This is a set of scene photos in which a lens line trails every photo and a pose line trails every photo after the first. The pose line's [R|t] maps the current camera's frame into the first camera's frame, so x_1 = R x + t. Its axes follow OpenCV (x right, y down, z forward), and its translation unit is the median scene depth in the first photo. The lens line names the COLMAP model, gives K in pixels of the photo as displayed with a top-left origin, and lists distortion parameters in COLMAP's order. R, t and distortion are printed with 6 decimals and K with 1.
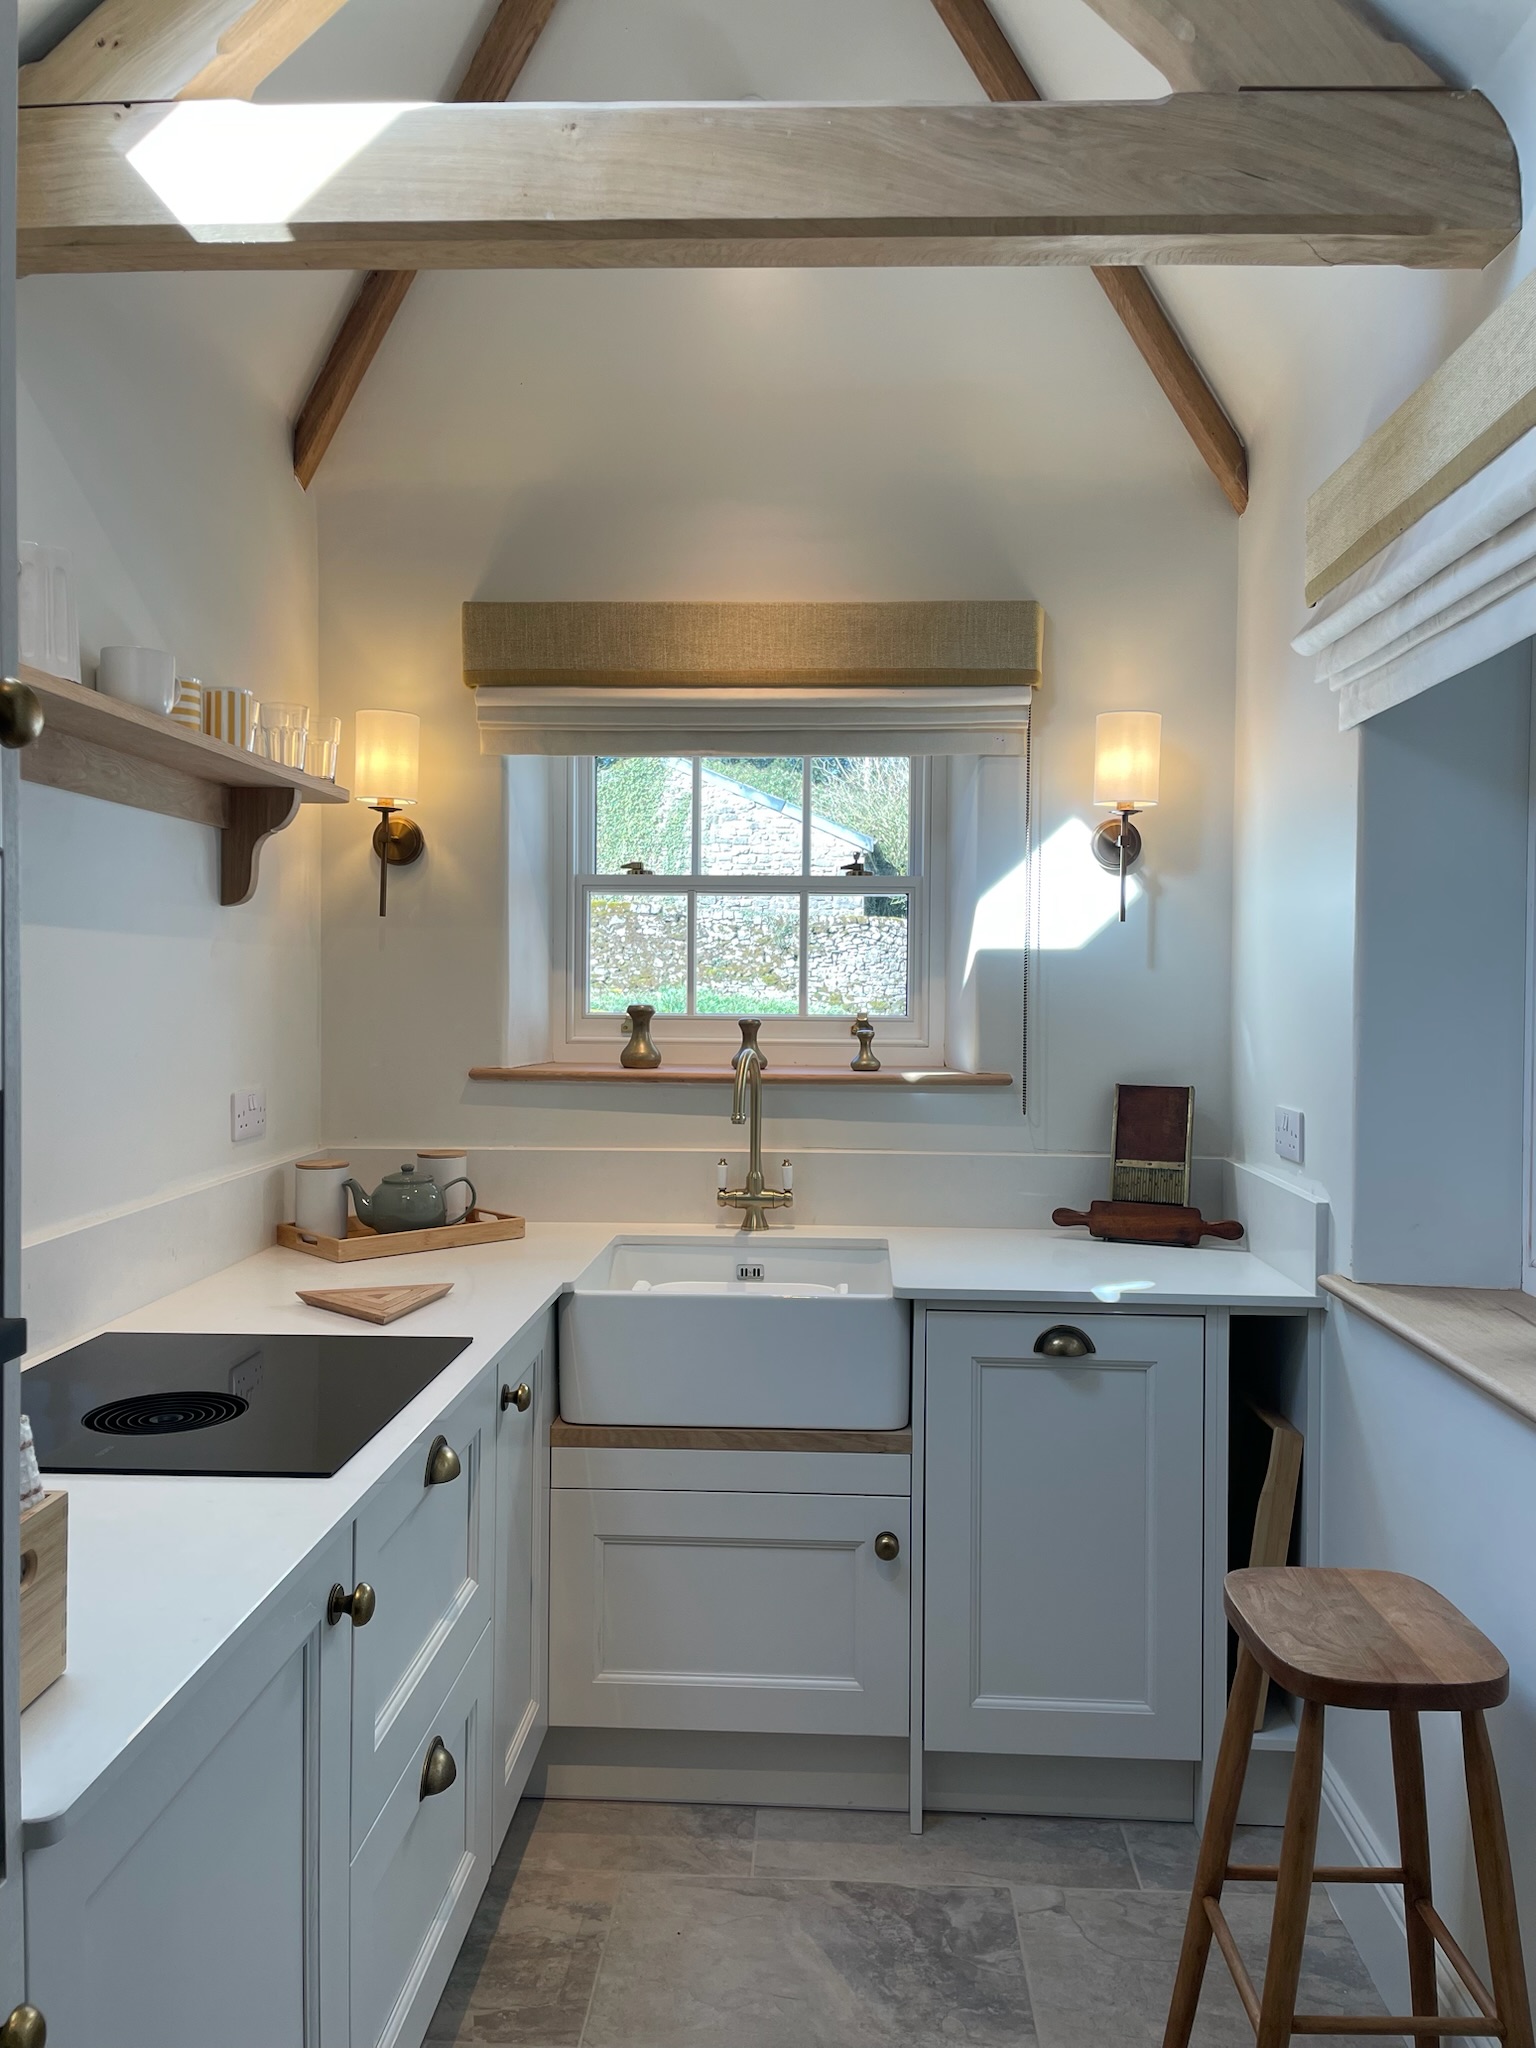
lens RADIAL K [[1558.0, 0, 768.0], [0, 1558.0, 1024.0], [0, 0, 1]] dist [0.066090, -0.091807]
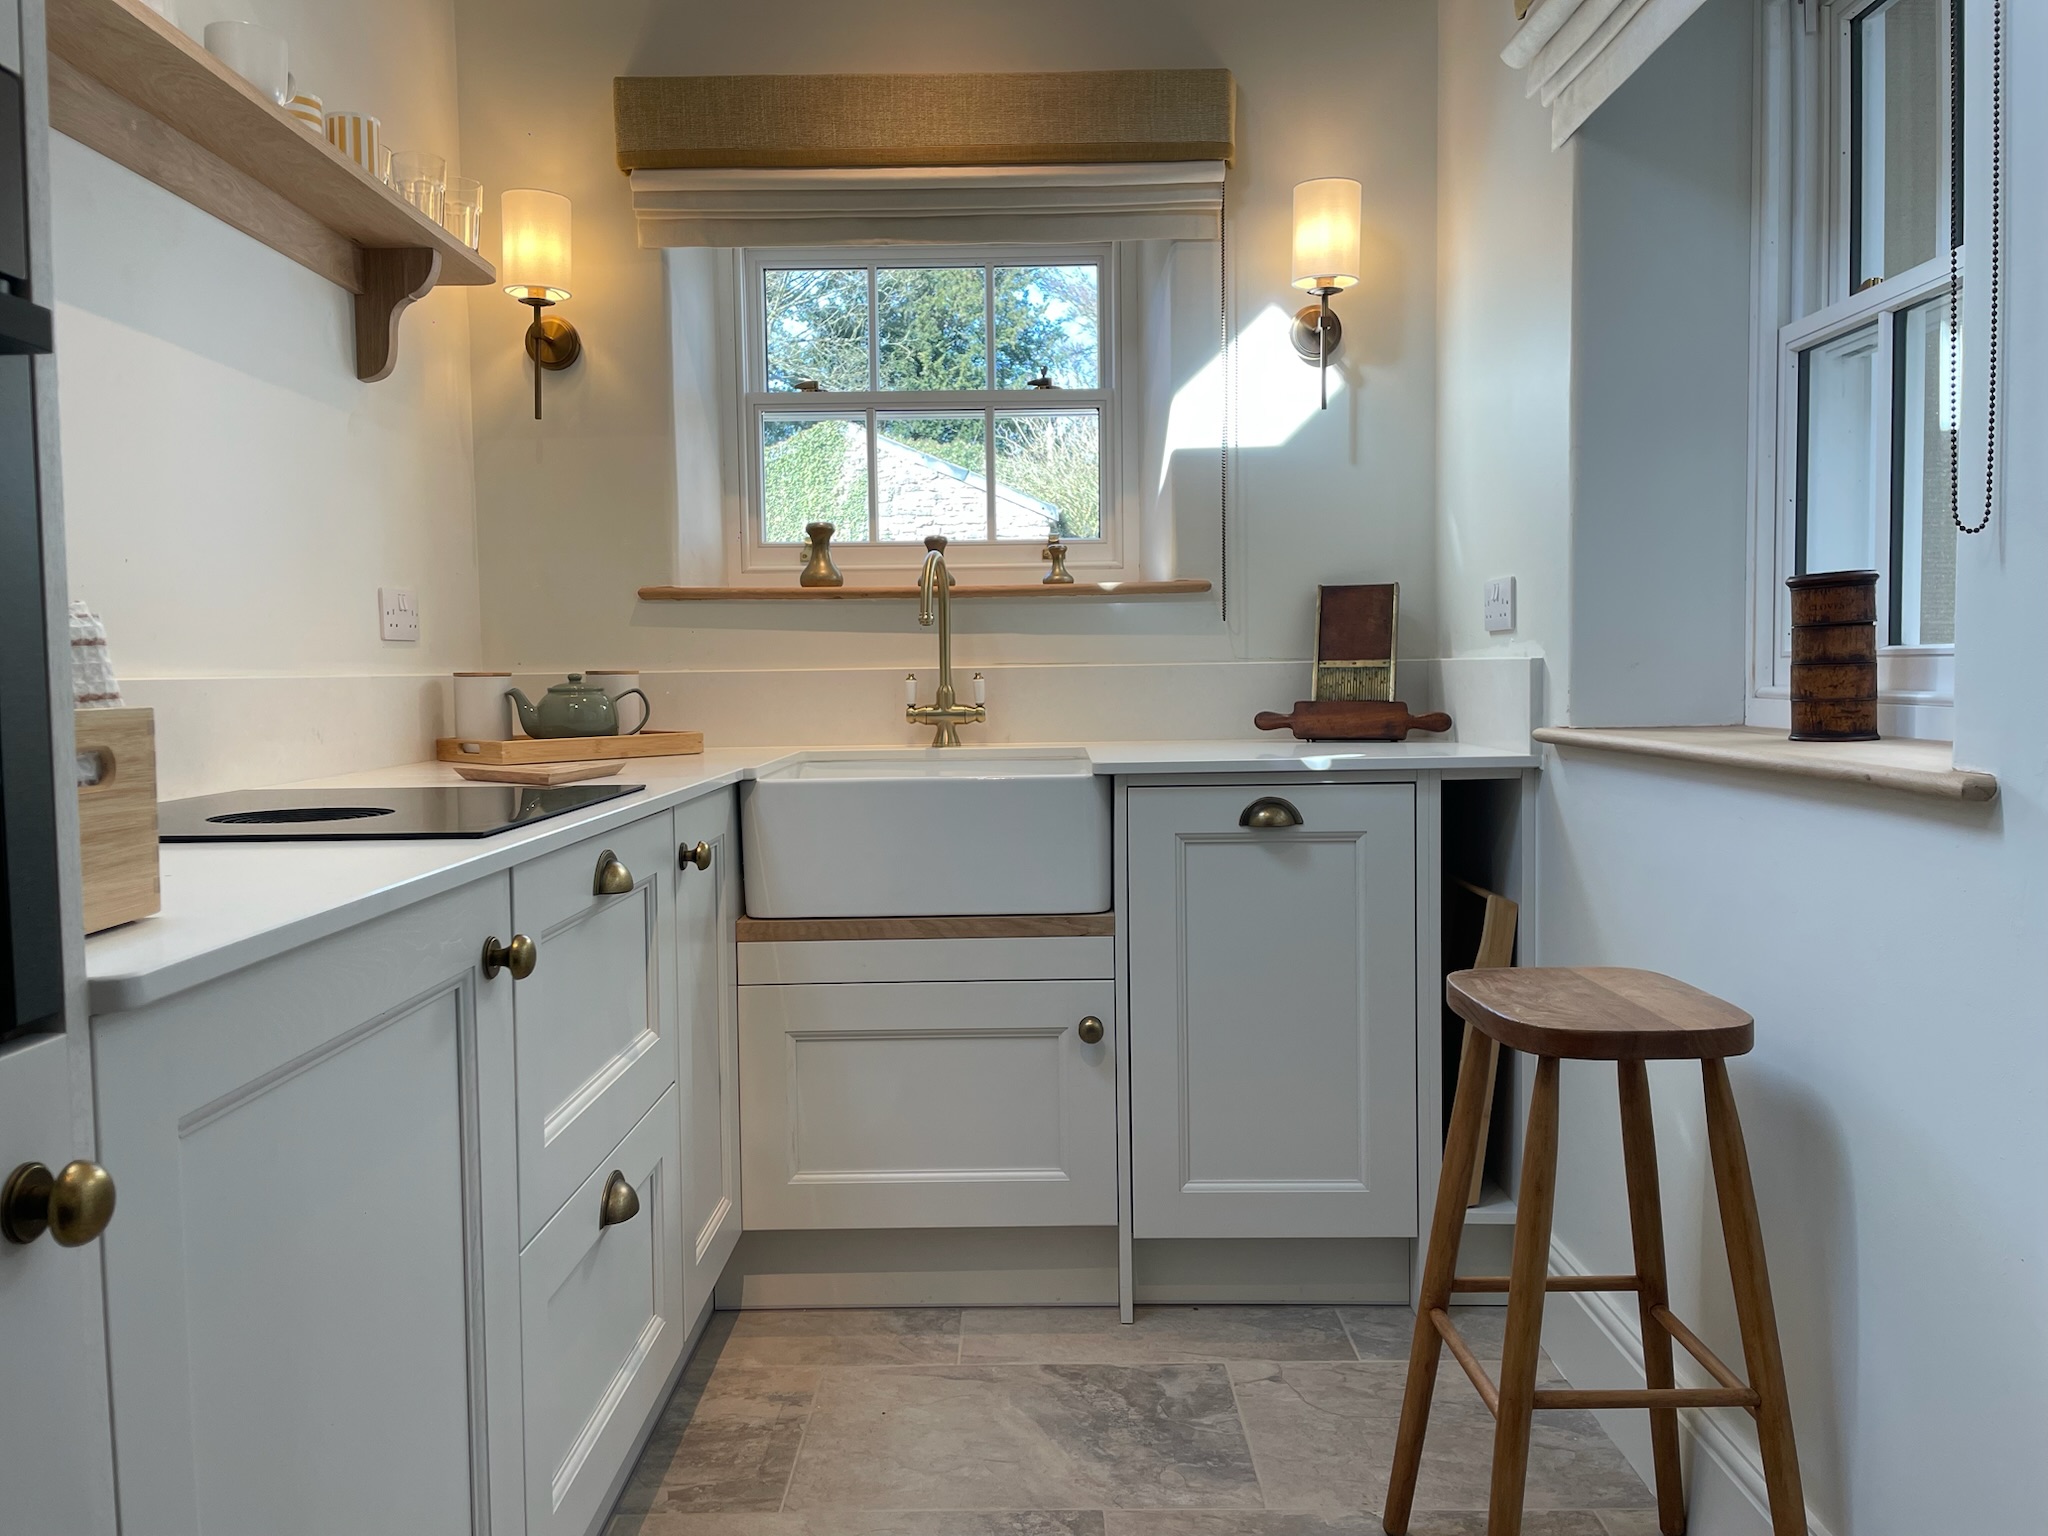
lens RADIAL K [[1528.6, 0, 1022.1], [0, 1528.6, 854.0], [0, 0, 1]] dist [0.082977, -0.108141]
pose [[0.998857, -0.024104, 0.041281, -0.002614], [0.022533, 0.999020, 0.038105, 0.181622], [-0.042159, -0.037131, 0.998421, 0.064064]]
